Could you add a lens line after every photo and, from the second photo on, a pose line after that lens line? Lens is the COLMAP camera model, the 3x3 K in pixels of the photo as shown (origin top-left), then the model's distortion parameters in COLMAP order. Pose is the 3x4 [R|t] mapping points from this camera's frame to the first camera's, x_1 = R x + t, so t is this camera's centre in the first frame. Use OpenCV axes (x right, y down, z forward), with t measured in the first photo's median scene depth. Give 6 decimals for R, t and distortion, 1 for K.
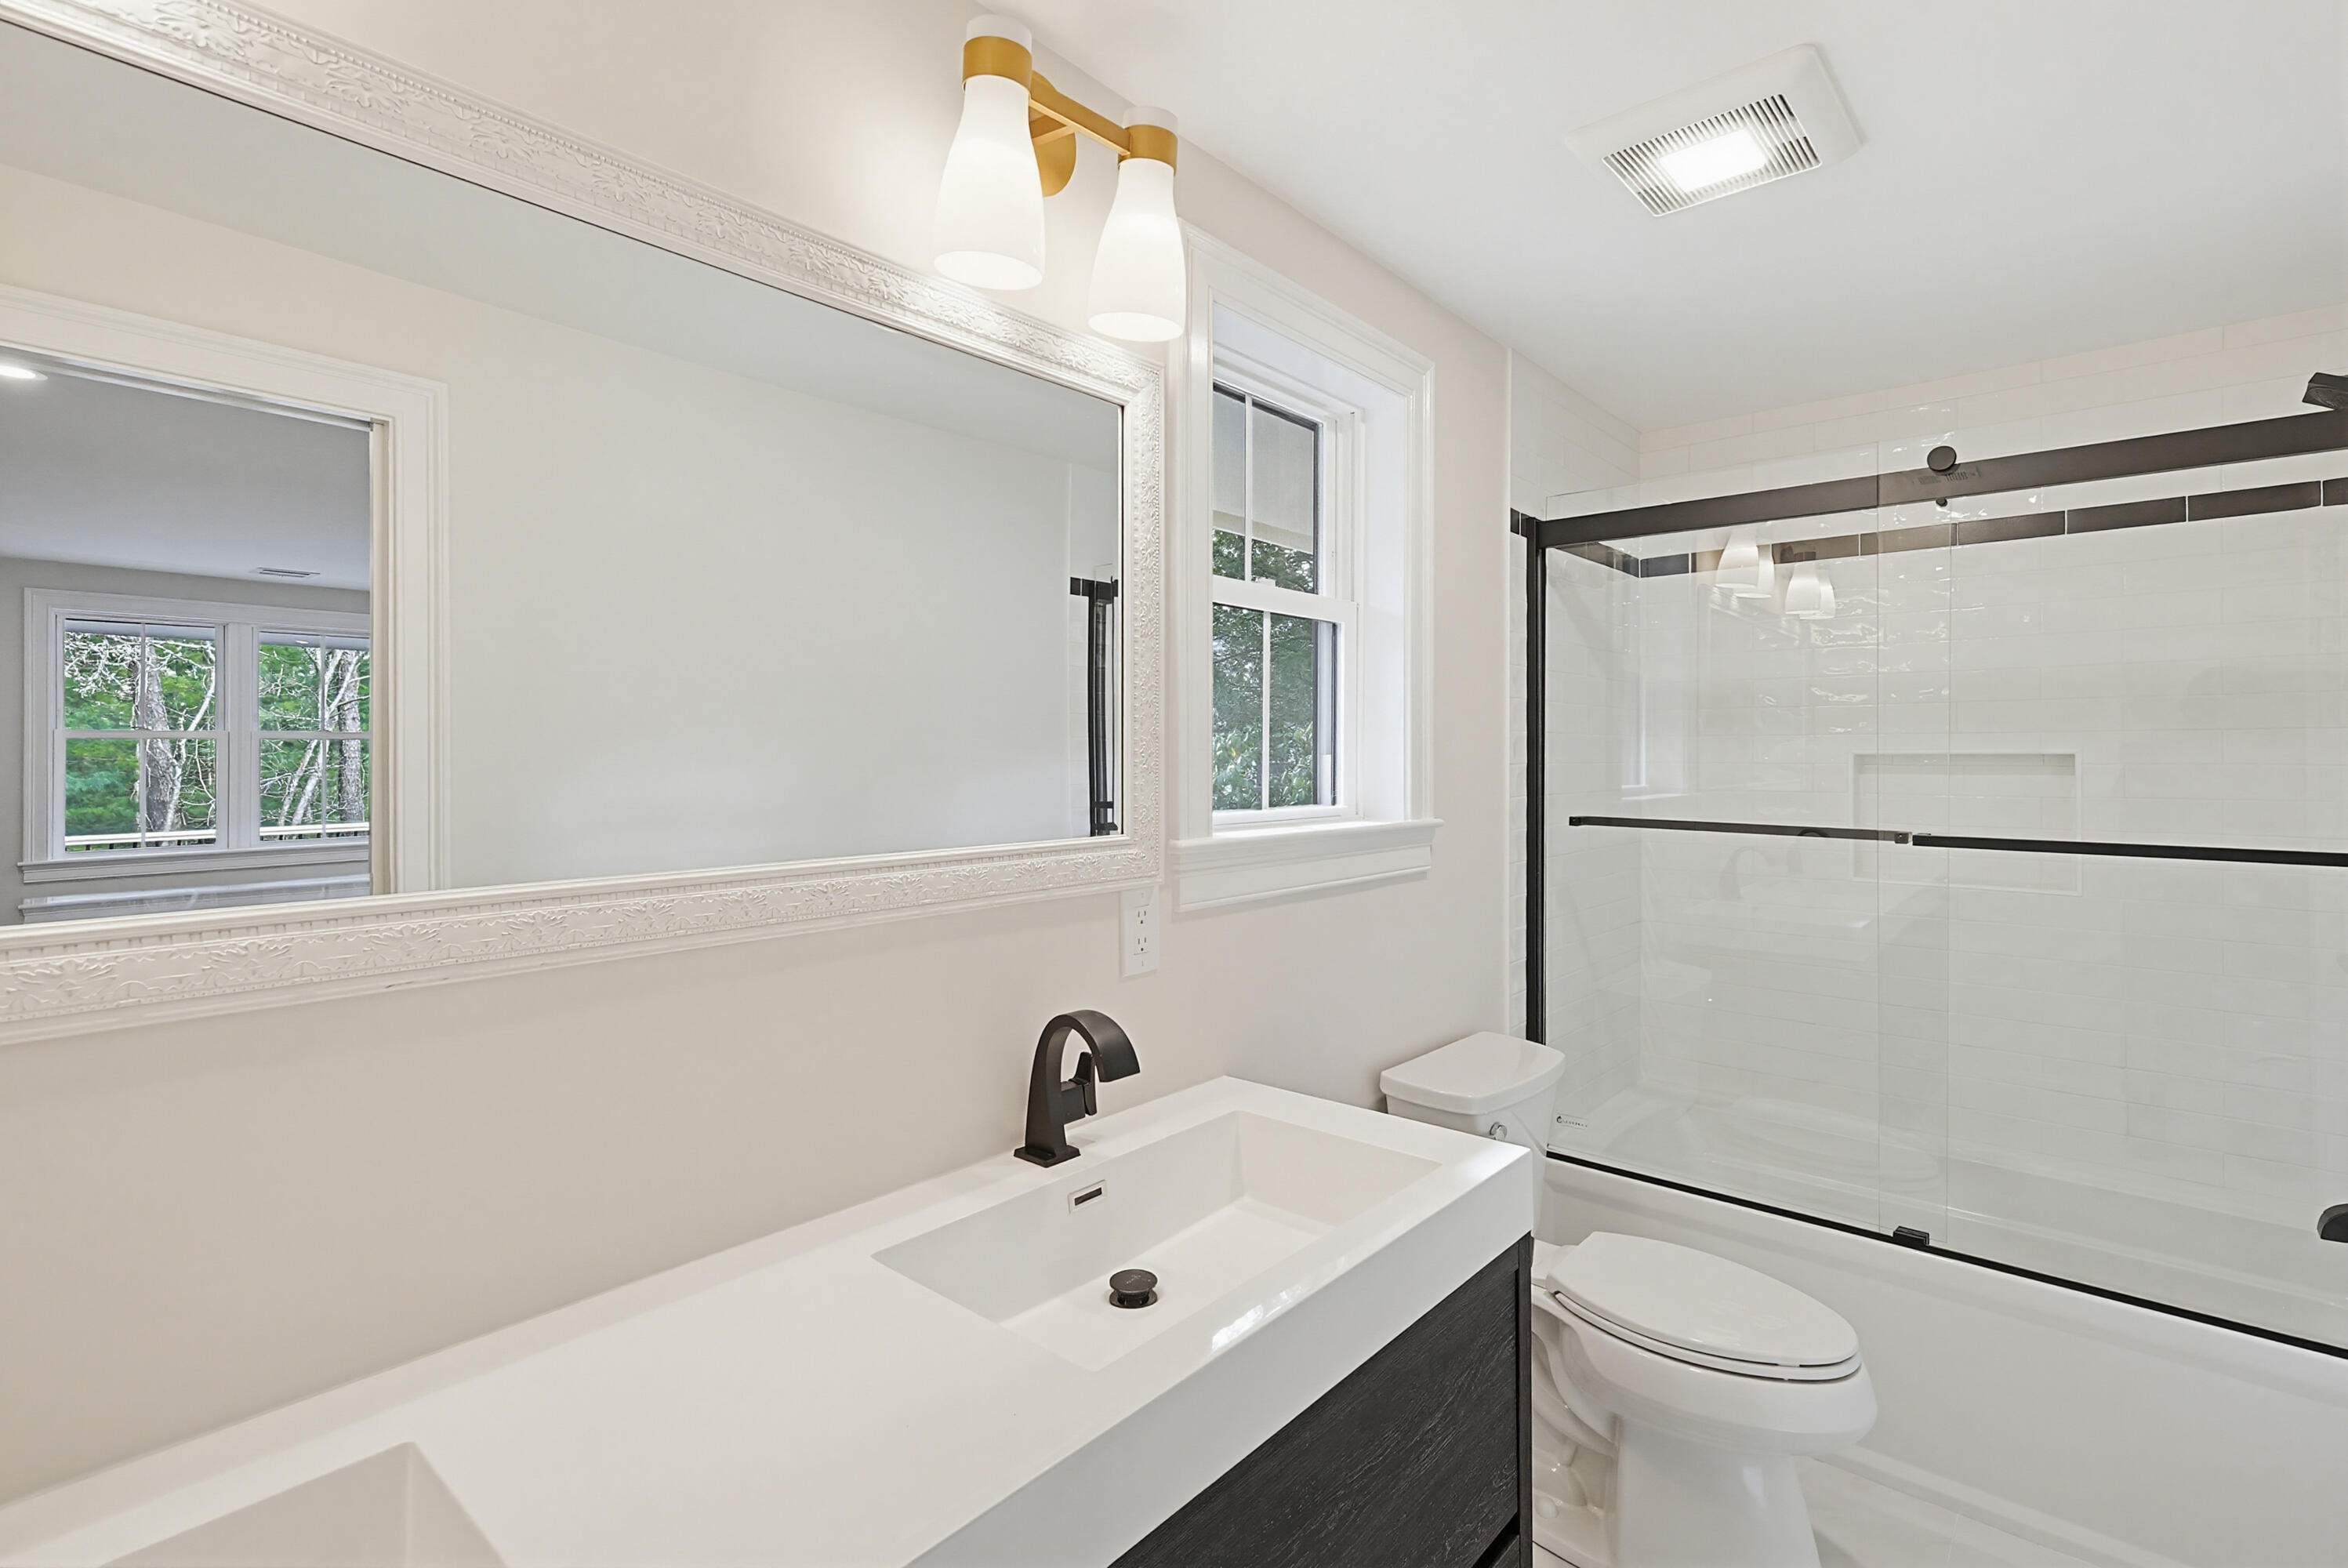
lens RADIAL K [[1099.6, 0, 1184.1], [0, 1099.6, 781.1], [0, 0, 1]] dist [0.001572, 0.000588]
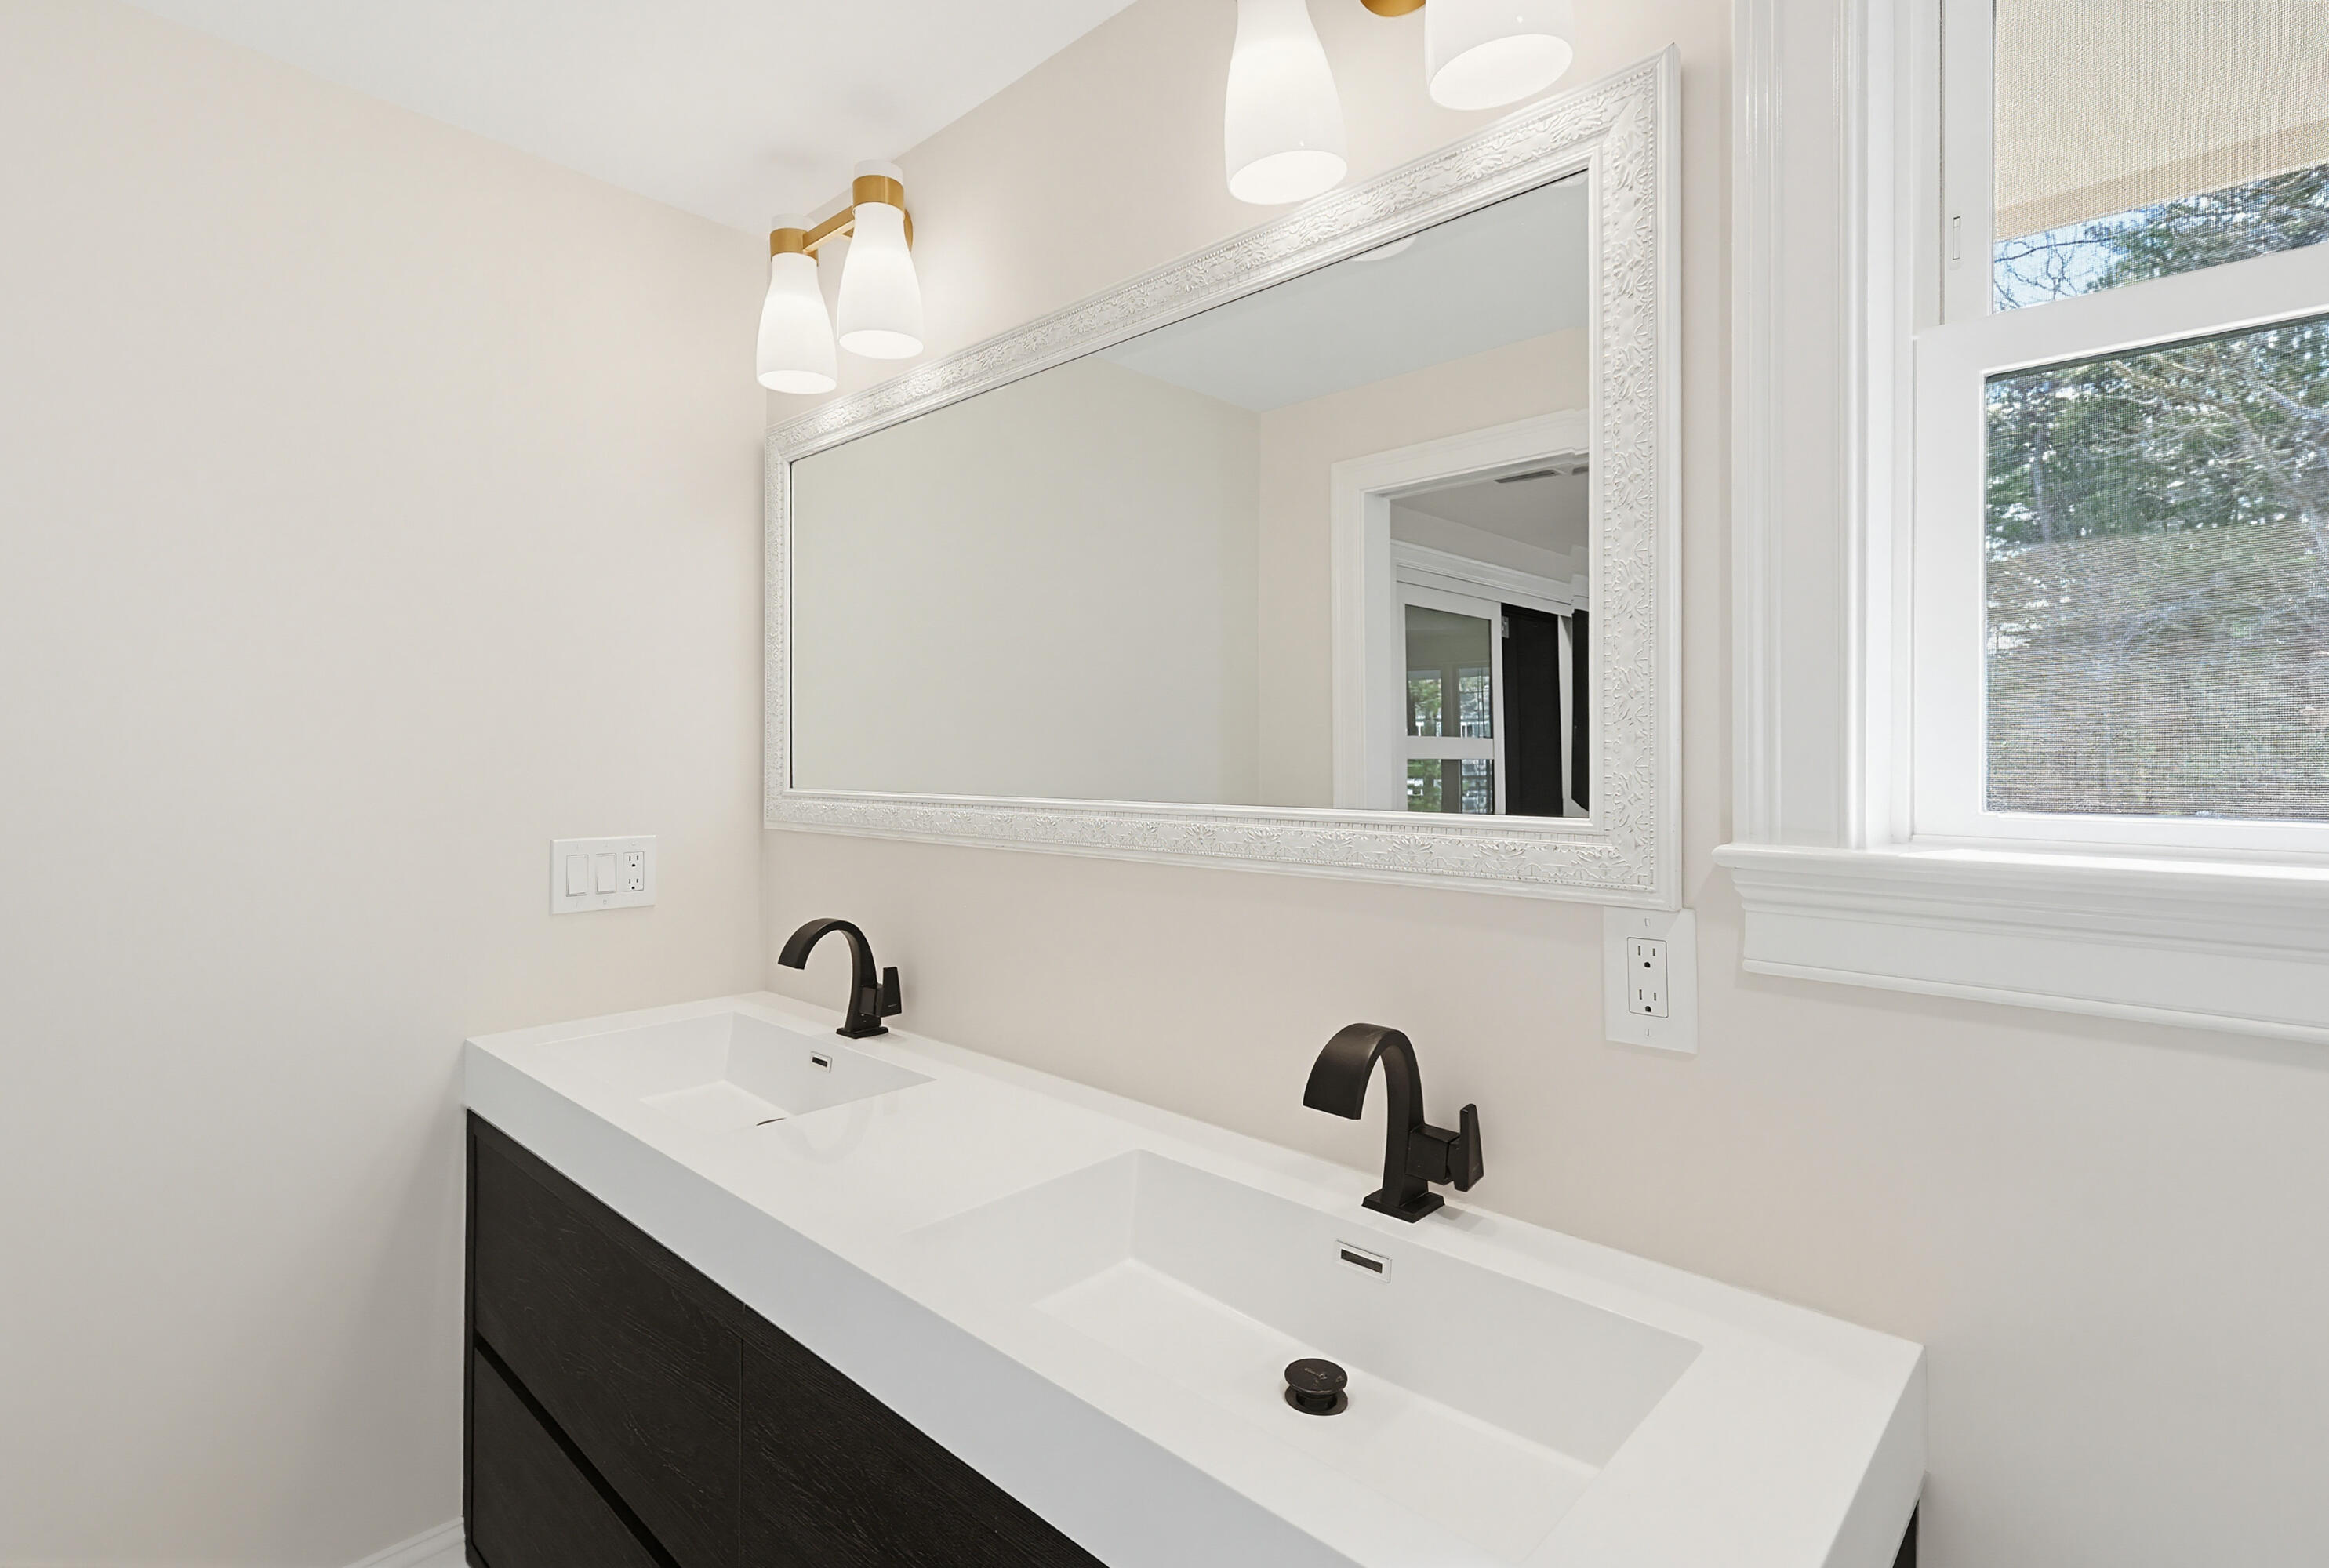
lens RADIAL K [[1244.9, 0, 1163.0], [0, 1244.9, 697.4], [0, 0, 1]] dist [-0.001646, -0.000037]
pose [[-0.110742, -0.006981, -0.993825, 0.806202], [0.010663, 0.999909, -0.008212, -0.023734], [0.993792, -0.011506, -0.110658, 0.938214]]
